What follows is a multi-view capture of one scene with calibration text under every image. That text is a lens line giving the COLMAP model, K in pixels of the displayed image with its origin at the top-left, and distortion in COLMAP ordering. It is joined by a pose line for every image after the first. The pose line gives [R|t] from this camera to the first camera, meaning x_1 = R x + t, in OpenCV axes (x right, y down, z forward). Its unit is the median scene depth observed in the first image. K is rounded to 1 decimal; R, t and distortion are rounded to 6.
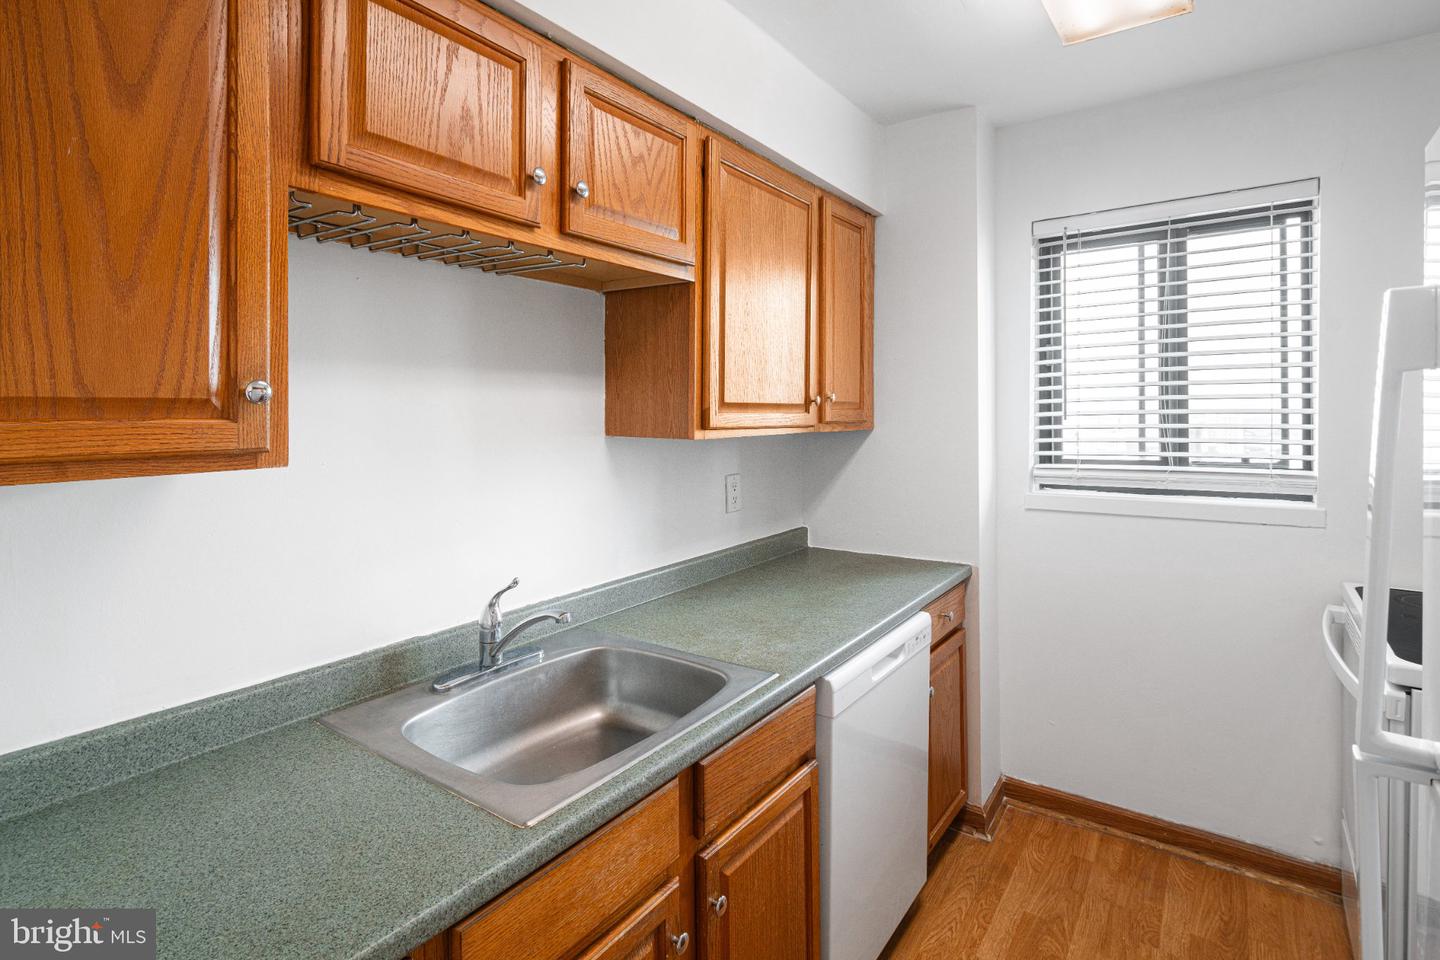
lens RADIAL K [[706.4, 0, 711.1], [0, 706.4, 422.6], [0, 0, 1]] dist [0.003824, -0.003982]
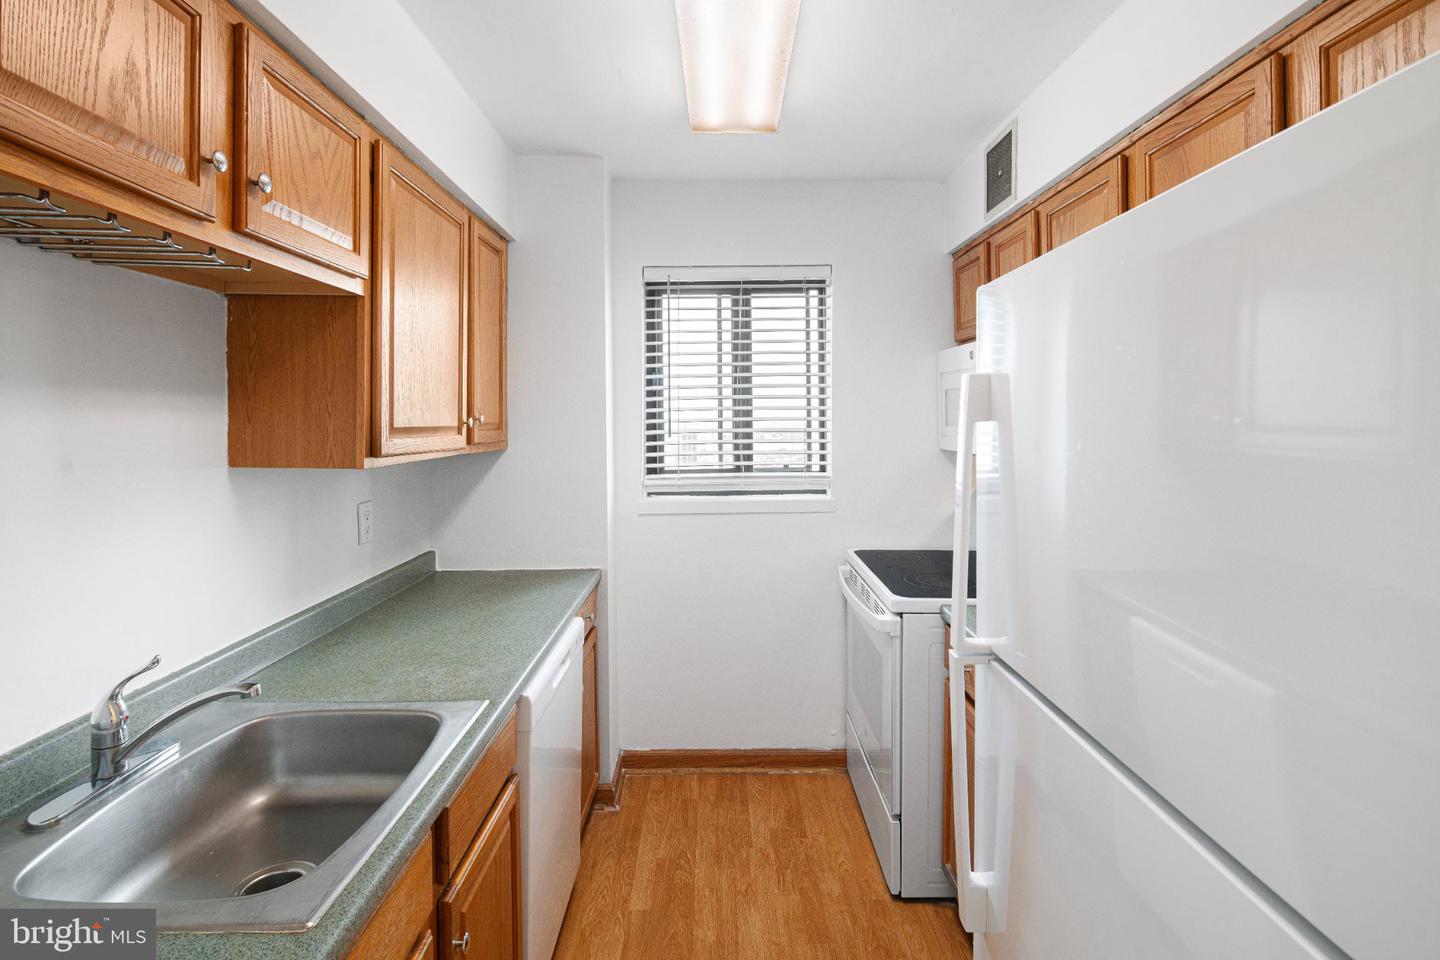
lens RADIAL K [[706.4, 0, 706.7], [0, 706.4, 432.5], [0, 0, 1]] dist [0.003824, -0.003982]
pose [[0.809728, -0.009352, 0.586730, -0.175651], [0.007962, 0.999956, 0.004950, -0.020849], [-0.586751, 0.000663, 0.809767, -0.000088]]
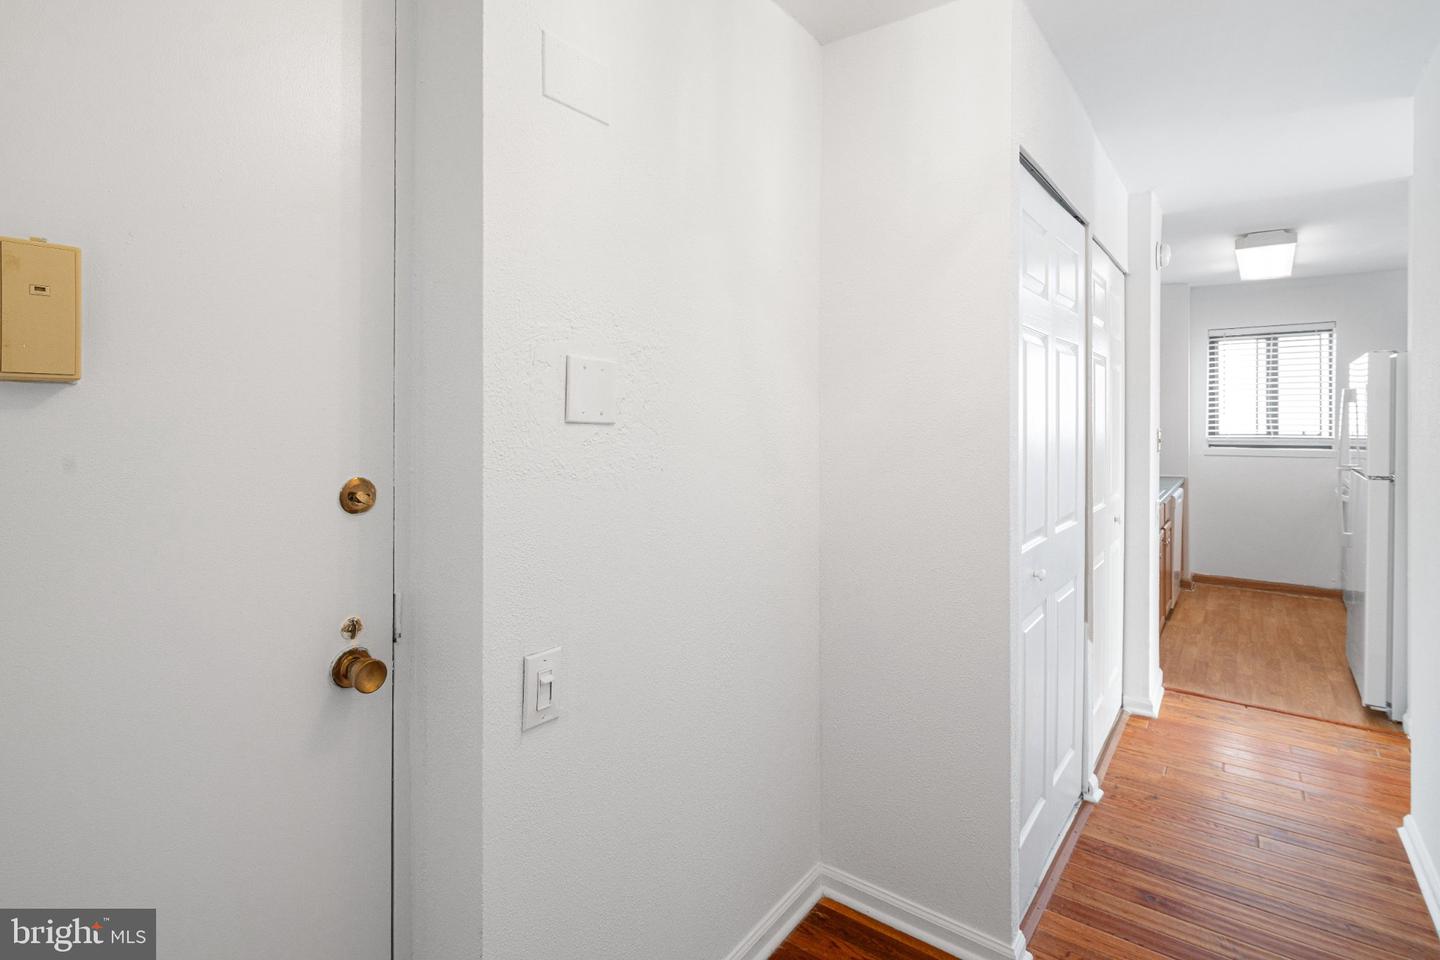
lens RADIAL K [[706.4, 0, 698.8], [0, 706.4, 422.2], [0, 0, 1]] dist [0.003824, -0.003982]
pose [[0.998467, -0.011565, -0.054134, -1.328931], [0.012584, 0.999749, 0.018537, -0.059772], [0.053906, -0.019190, 0.998362, -1.717186]]
